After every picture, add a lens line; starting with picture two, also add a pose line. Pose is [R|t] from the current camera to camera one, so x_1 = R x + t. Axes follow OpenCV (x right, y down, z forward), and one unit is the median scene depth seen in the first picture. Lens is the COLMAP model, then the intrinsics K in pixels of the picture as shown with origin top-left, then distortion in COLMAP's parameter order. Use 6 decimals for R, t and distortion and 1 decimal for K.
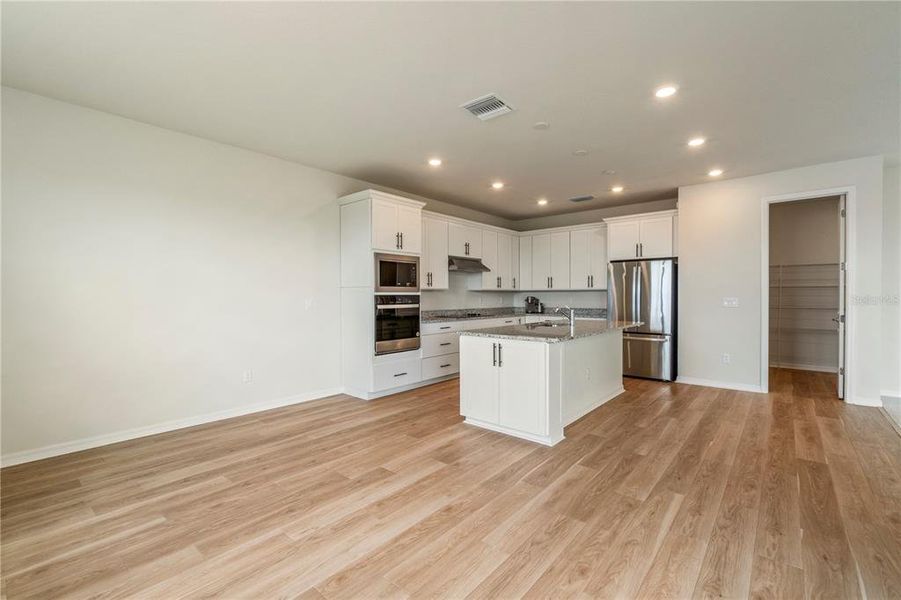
lens RADIAL K [[392.6, 0, 437.9], [0, 392.6, 299.7], [0, 0, 1]] dist [-0.005511, 0.002493]
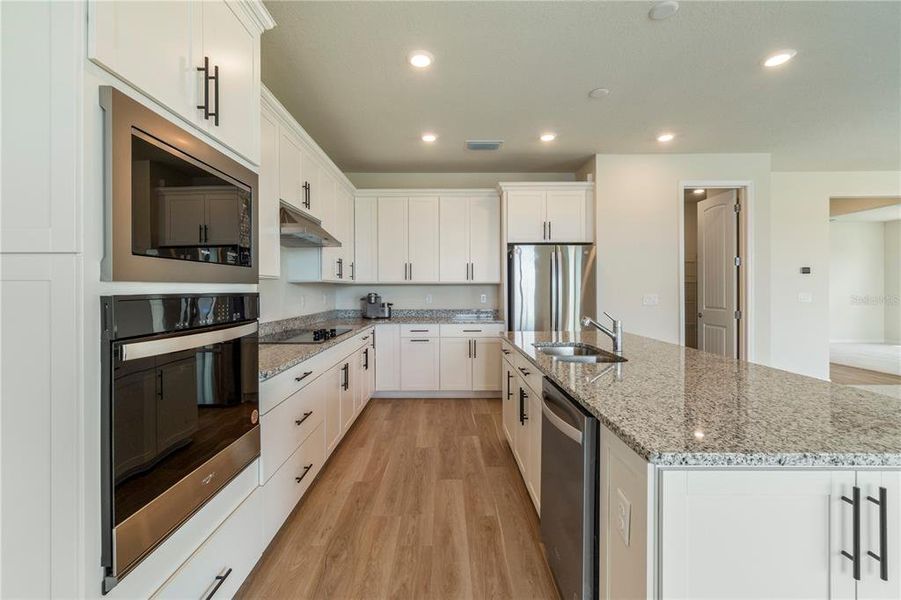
lens RADIAL K [[392.6, 0, 442.4], [0, 392.6, 288.5], [0, 0, 1]] dist [-0.005511, 0.002493]
pose [[0.748507, 0.000835, 0.663126, -0.156258], [0.008959, 0.999895, -0.011372, -0.011232], [-0.663066, 0.014453, 0.748421, 0.695757]]
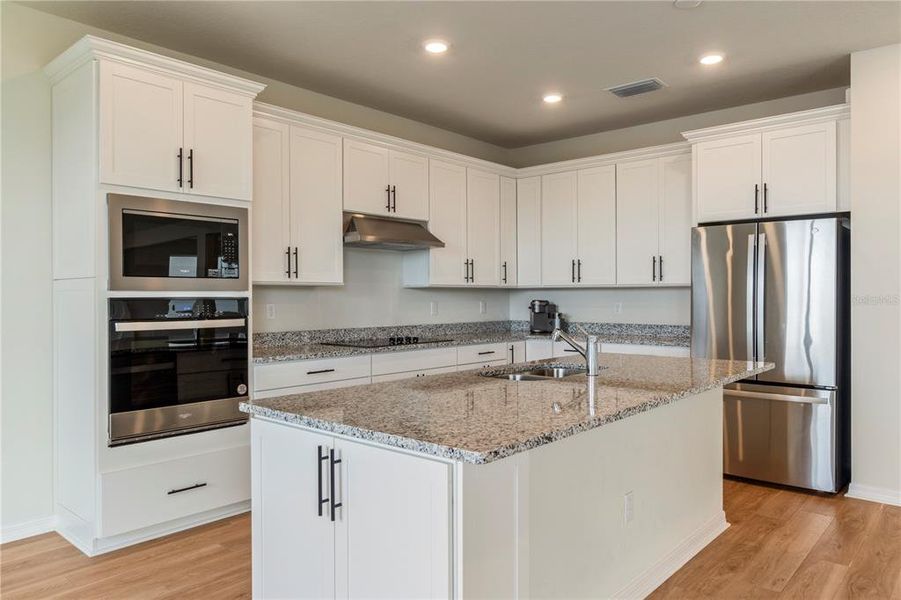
lens RADIAL K [[627.1, 0, 438.4], [0, 627.1, 296.6], [0, 0, 1]] dist [0.003156, 0.006692]
pose [[0.999999, 0.001050, -0.000980, 0.171403], [-0.001060, 0.999950, -0.009924, -0.006561], [0.000969, 0.009926, 0.999950, 0.333129]]
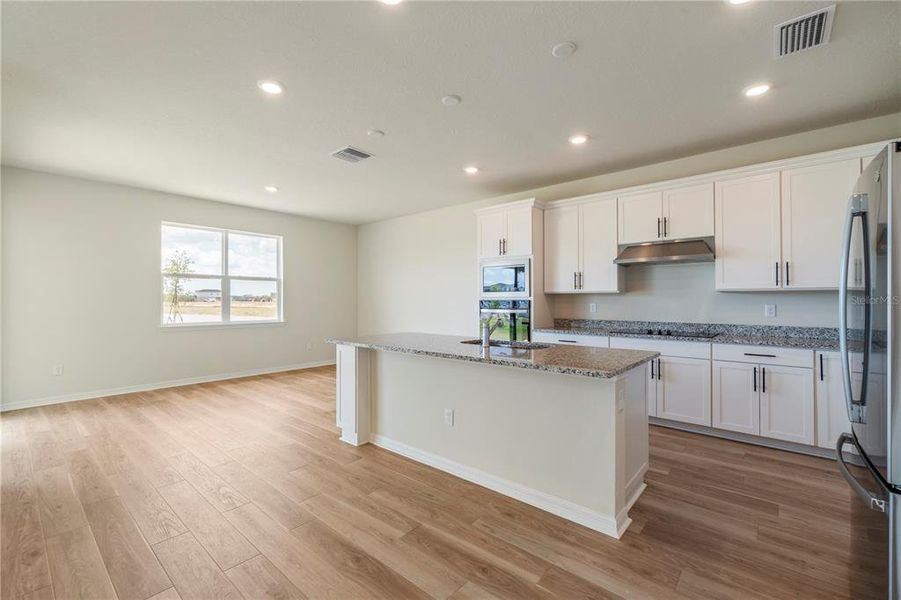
lens RADIAL K [[392.6, 0, 451.5], [0, 392.6, 295.5], [0, 0, 1]] dist [-0.005511, 0.002493]
pose [[0.016786, -0.005285, -0.999845, 0.912323], [-0.010555, 0.999929, -0.005462, -0.015451], [0.999803, 0.010645, 0.016729, 0.846160]]
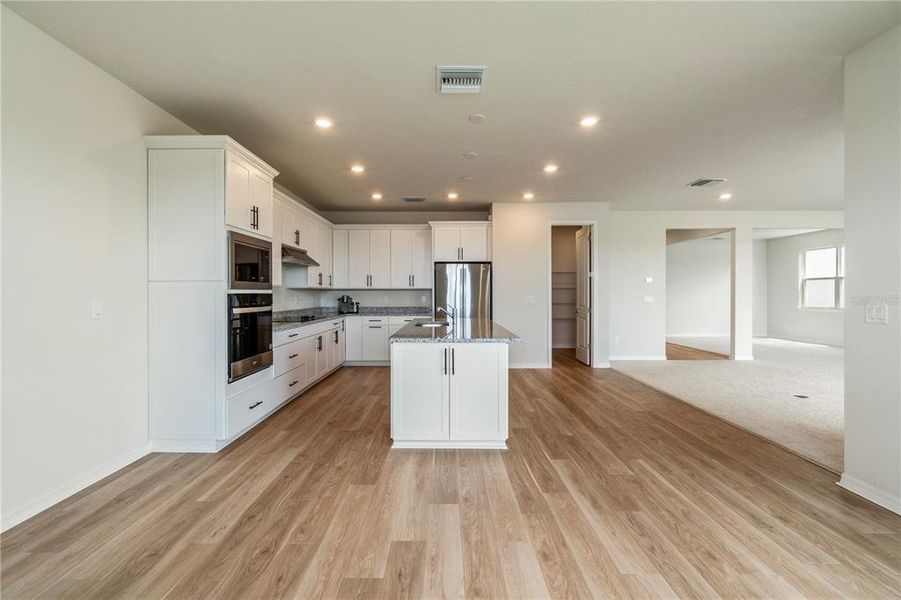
lens RADIAL K [[392.6, 0, 440.1], [0, 392.6, 294.8], [0, 0, 1]] dist [-0.005511, 0.002493]
pose [[0.755472, -0.000867, 0.655180, -0.310878], [0.007353, 0.999947, -0.007156, -0.002142], [-0.655139, 0.010224, 0.755439, 0.241832]]
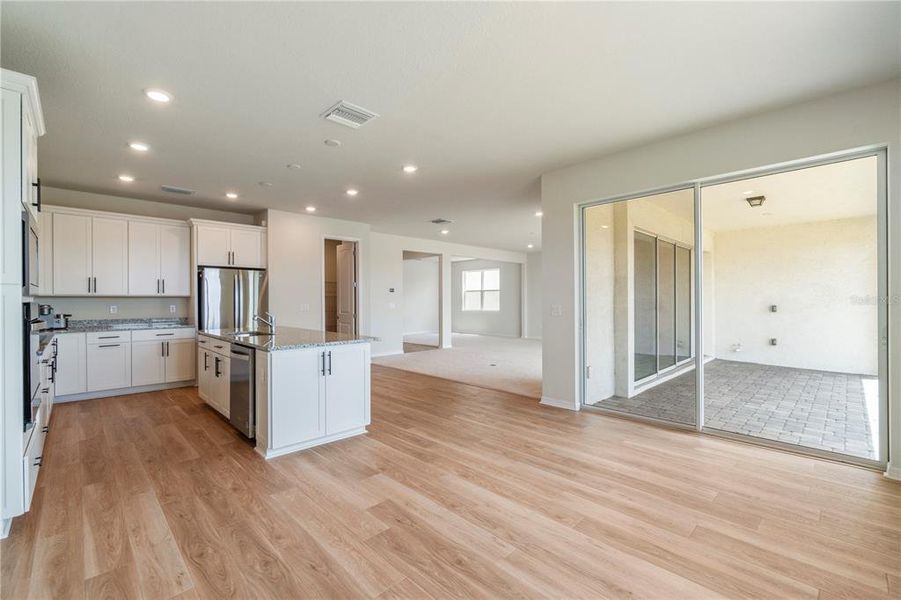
lens RADIAL K [[392.6, 0, 444.9], [0, 392.6, 301.5], [0, 0, 1]] dist [-0.005511, 0.002493]
pose [[0.080612, -0.000527, 0.996745, -0.554056], [0.015680, 0.999877, -0.000740, -0.004425], [-0.996622, 0.015688, 0.080610, 0.441613]]
